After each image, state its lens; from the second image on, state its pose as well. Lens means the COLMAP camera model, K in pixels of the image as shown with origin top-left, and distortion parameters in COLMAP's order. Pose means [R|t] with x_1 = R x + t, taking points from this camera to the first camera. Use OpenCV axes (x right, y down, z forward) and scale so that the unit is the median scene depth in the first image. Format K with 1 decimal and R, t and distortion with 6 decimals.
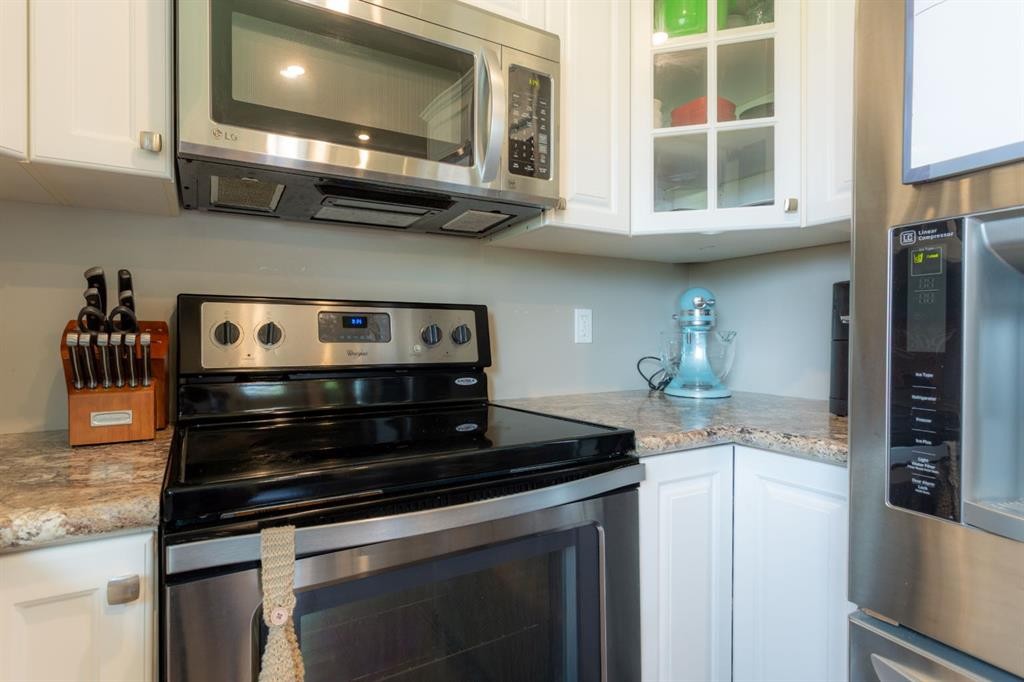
lens RADIAL K [[532.8, 0, 509.3], [0, 532.8, 340.1], [0, 0, 1]] dist [-0.005268, 0.000067]
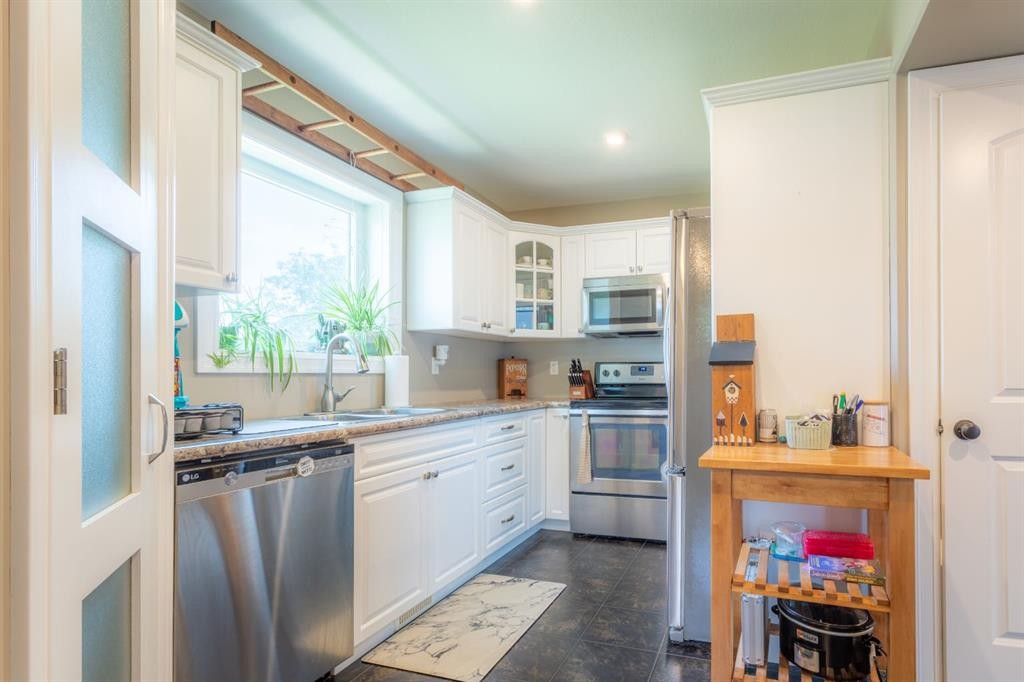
lens RADIAL K [[532.8, 0, 593.2], [0, 532.8, 372.8], [0, 0, 1]] dist [-0.005268, 0.000067]
pose [[0.679141, -0.006655, -0.733977, 2.332962], [0.000372, 0.999962, -0.008722, 0.019297], [0.734008, 0.005650, 0.679118, -1.703286]]
